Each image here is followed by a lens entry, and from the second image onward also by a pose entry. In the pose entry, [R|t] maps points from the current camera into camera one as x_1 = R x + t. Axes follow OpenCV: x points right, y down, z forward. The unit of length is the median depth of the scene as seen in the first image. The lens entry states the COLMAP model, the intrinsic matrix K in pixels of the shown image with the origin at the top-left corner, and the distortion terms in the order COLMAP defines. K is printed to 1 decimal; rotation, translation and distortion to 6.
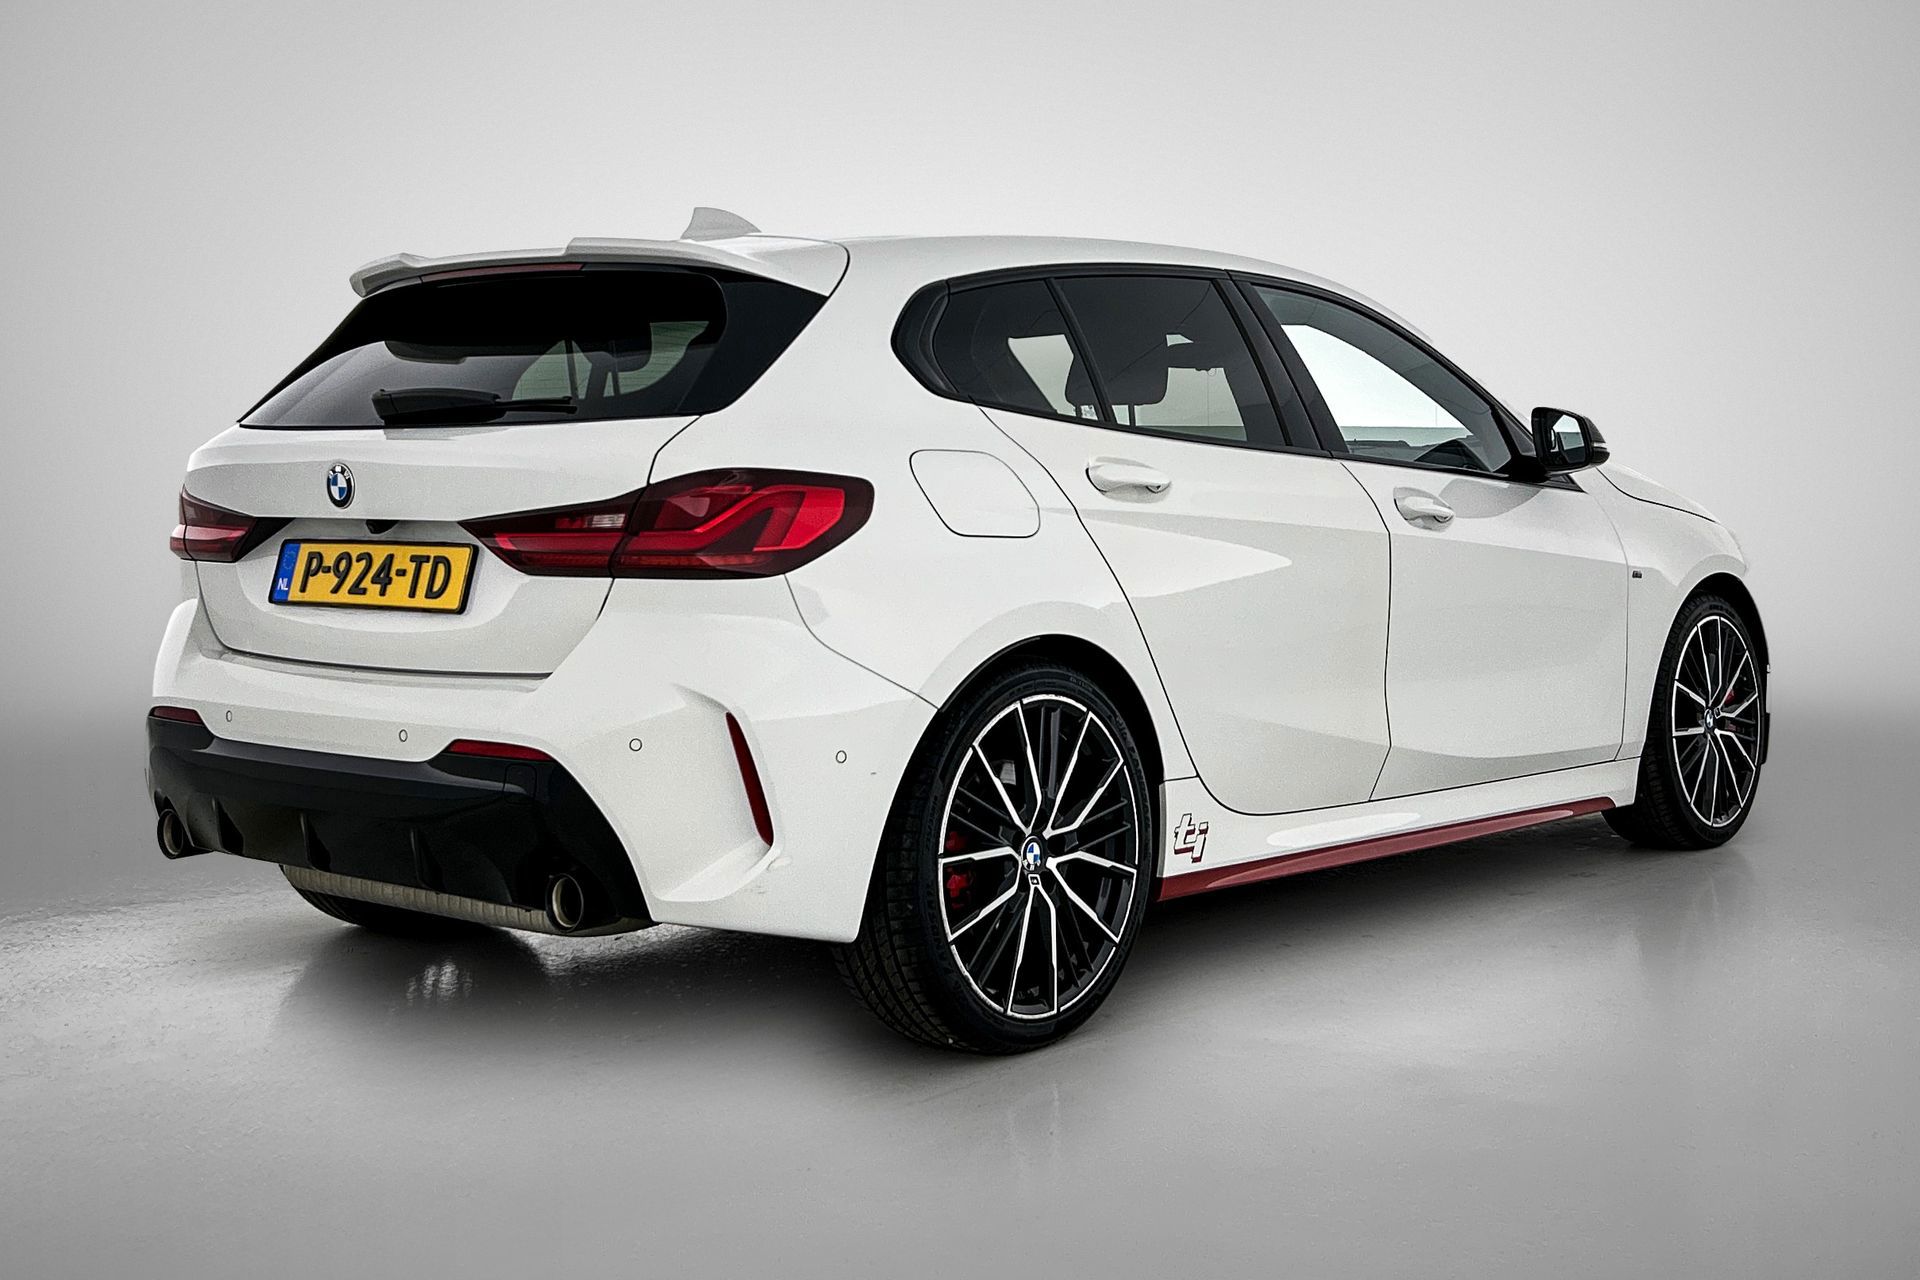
lens RADIAL K [[2854.6, 0, 960.0], [0, 2854.6, 640.0], [0, 0, 1]] dist [0.001125, 0.014730]
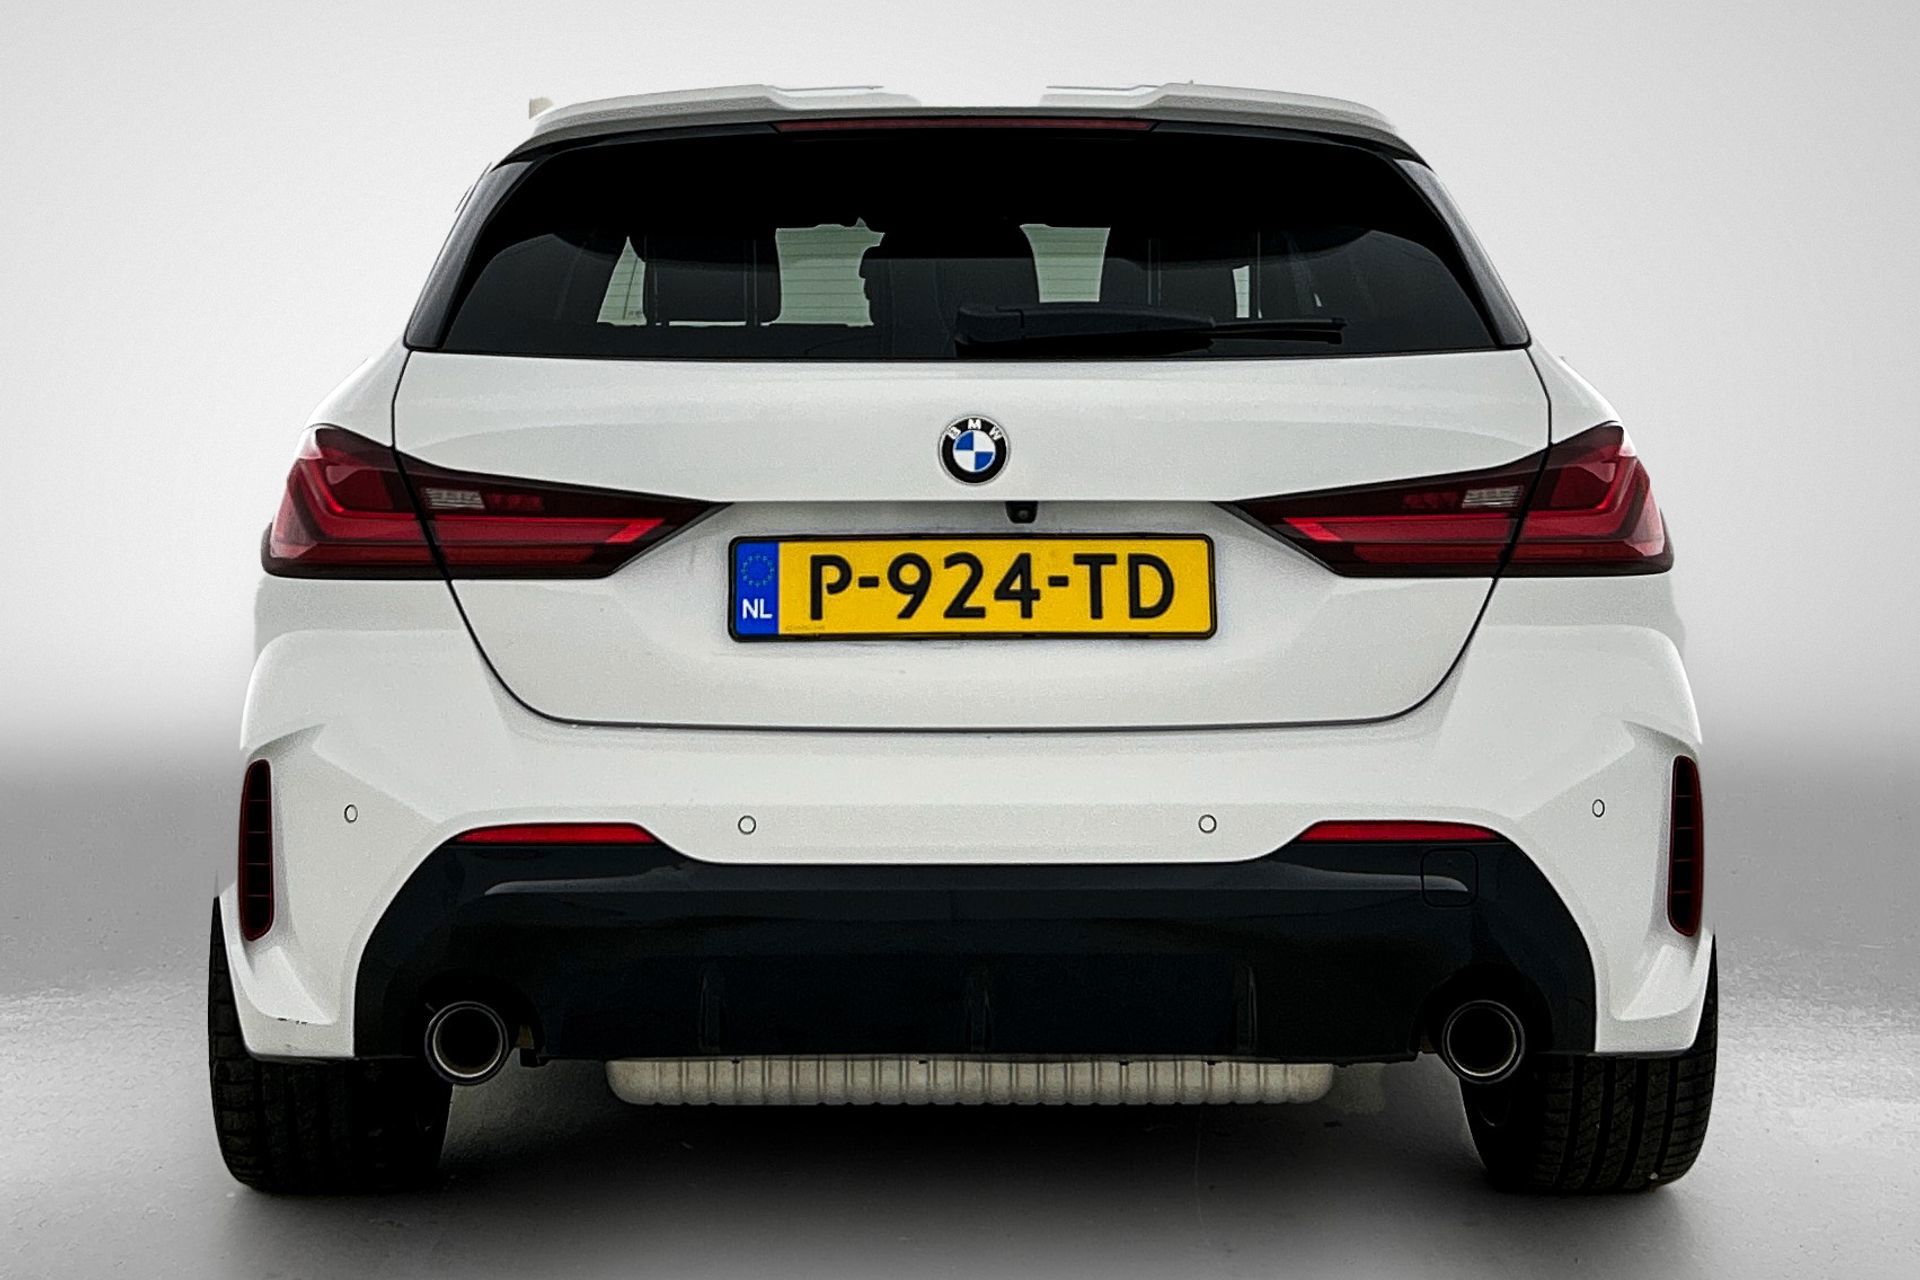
lens RADIAL K [[2854.6, 0, 960.0], [0, 2854.6, 640.0], [0, 0, 1]] dist [0.001125, 0.014730]
pose [[0.732619, -0.048351, 0.678920, -0.657172], [0.043043, 0.998768, 0.024681, -0.027198], [-0.679277, 0.011141, 0.733798, 0.528064]]
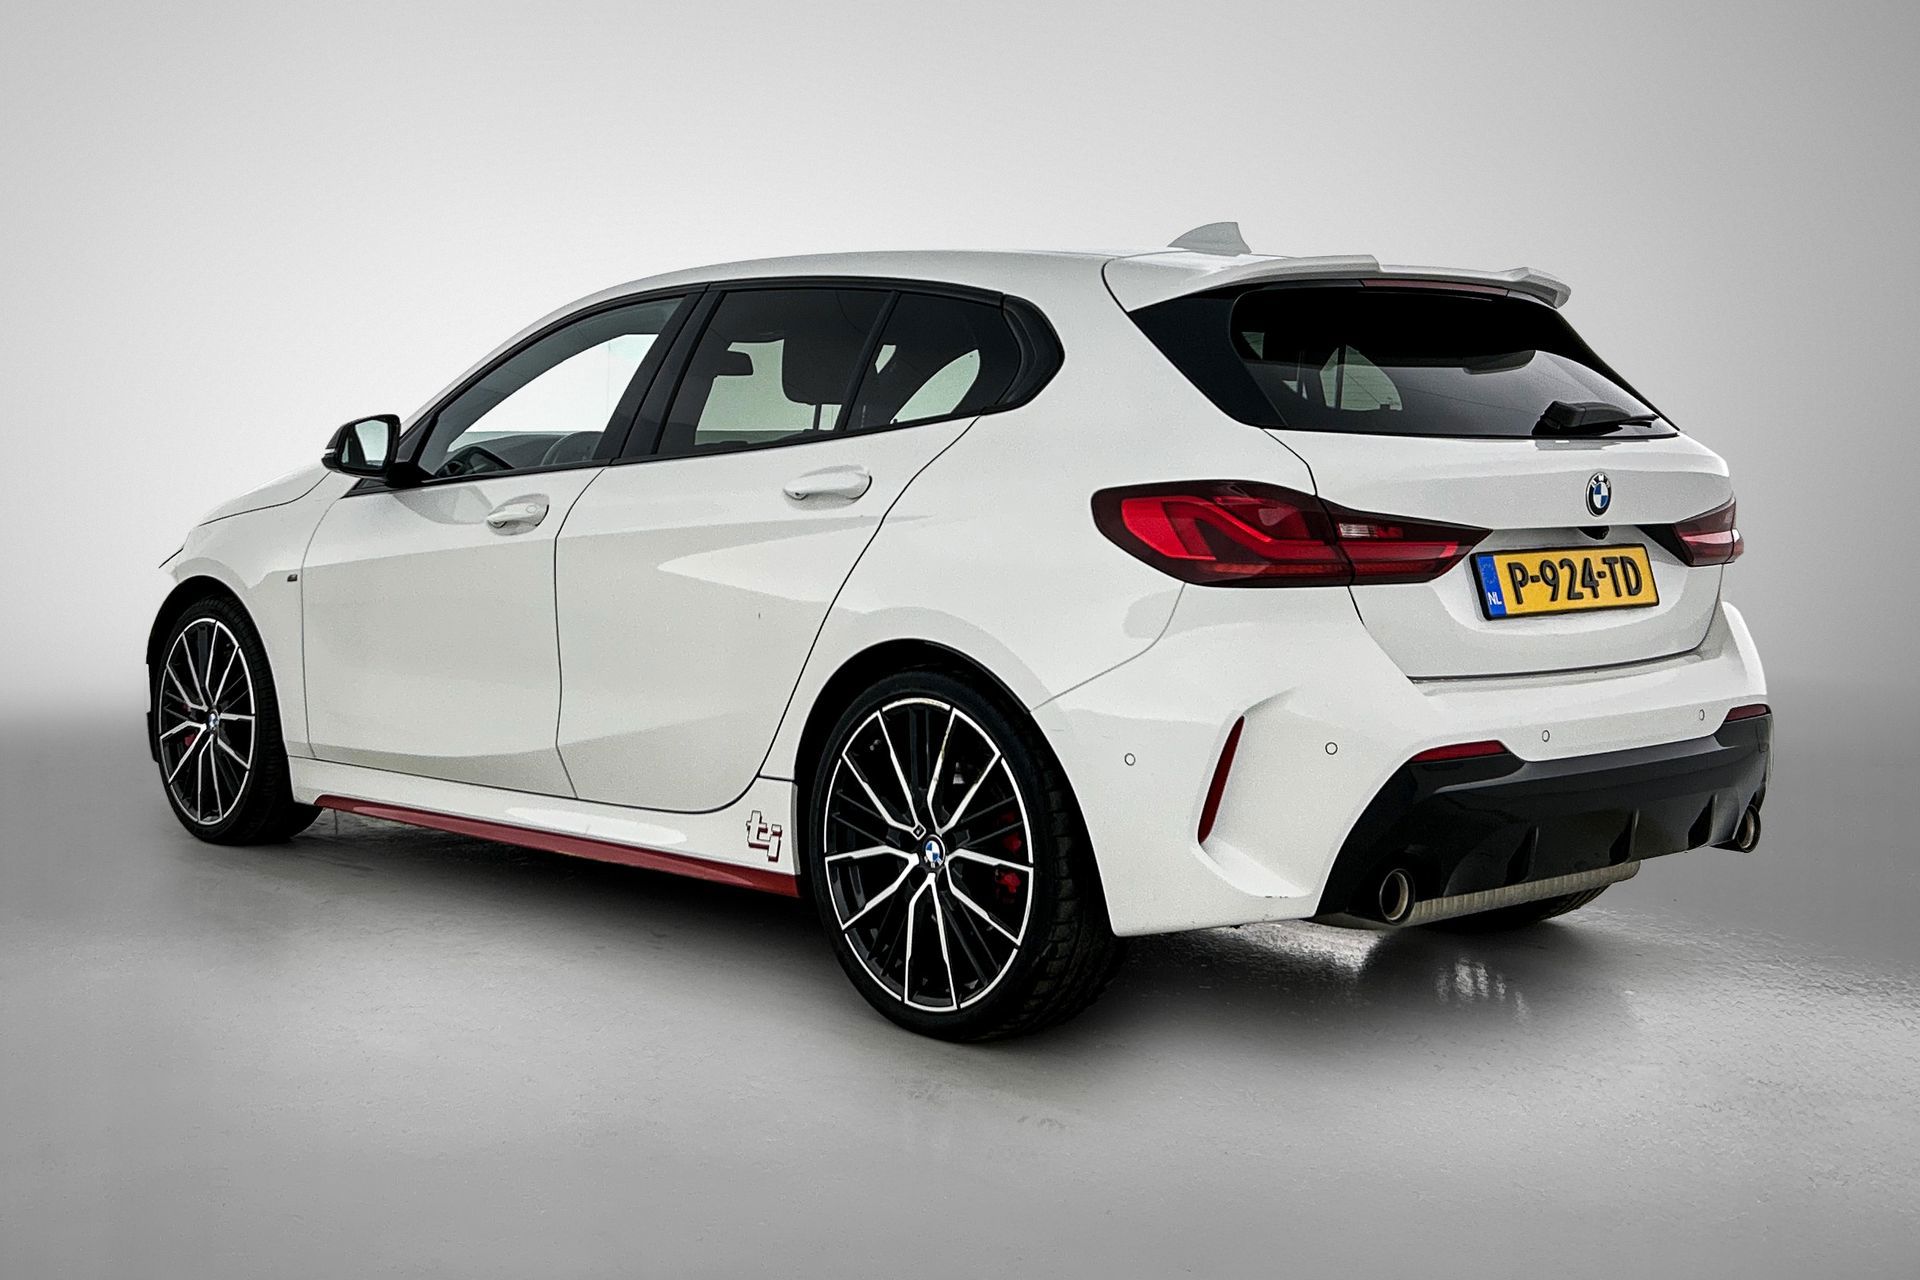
lens RADIAL K [[2854.6, 0, 960.0], [0, 2854.6, 640.0], [0, 0, 1]] dist [0.001125, 0.014730]
pose [[0.054703, -0.063399, 0.996488, -1.264605], [0.062899, 0.996219, 0.059929, -0.077955], [-0.996520, 0.059399, 0.058484, 1.170571]]
